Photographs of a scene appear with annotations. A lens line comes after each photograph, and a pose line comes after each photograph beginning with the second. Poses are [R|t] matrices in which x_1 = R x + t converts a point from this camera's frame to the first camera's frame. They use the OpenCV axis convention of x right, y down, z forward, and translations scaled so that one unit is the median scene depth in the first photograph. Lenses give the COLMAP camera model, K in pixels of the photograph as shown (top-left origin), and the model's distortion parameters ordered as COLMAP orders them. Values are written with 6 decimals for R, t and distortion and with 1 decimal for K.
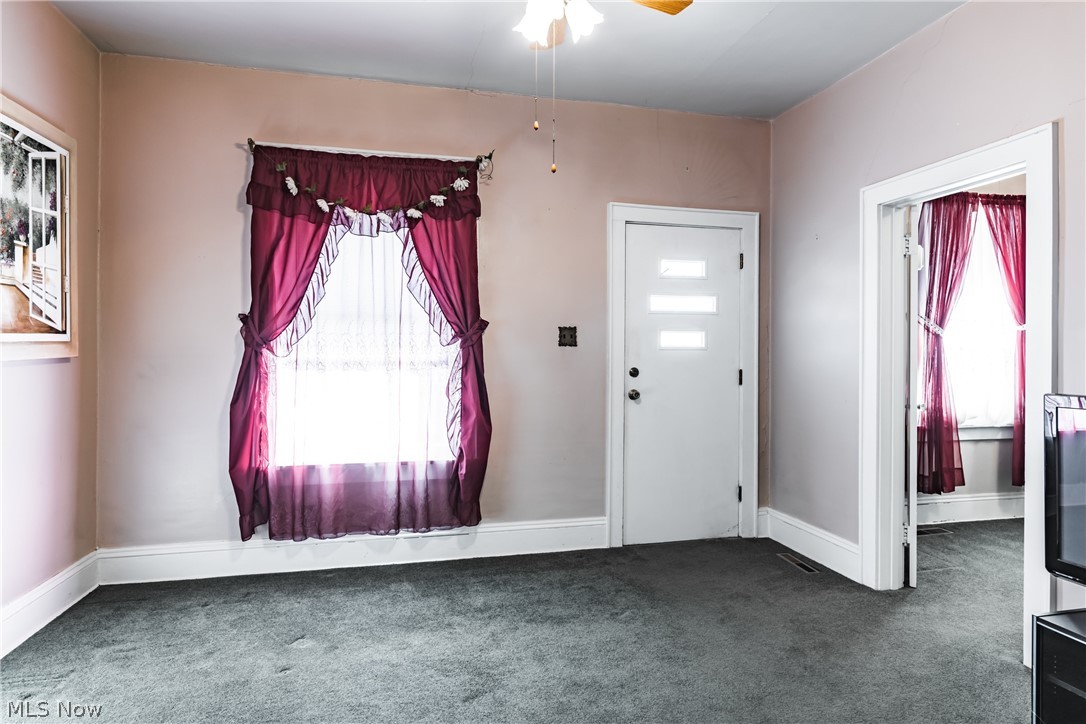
lens RADIAL K [[624.2, 0, 541.4], [0, 624.2, 350.1], [0, 0, 1]] dist [-0.000223, -0.000771]
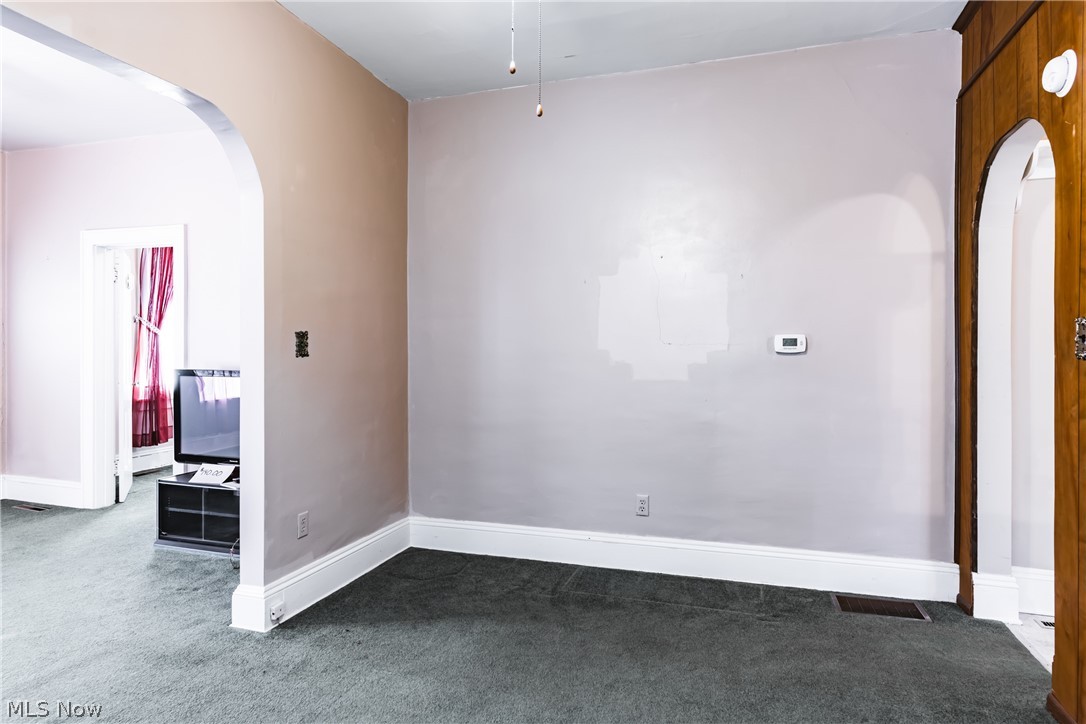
lens RADIAL K [[614.0, 0, 545.2], [0, 614.0, 354.7], [0, 0, 1]] dist [-0.002512, -0.001923]
pose [[0.503720, -0.007783, 0.863832, -0.150975], [-0.009671, 0.999846, 0.014647, -0.007034], [-0.863813, -0.015732, 0.503567, -0.574394]]
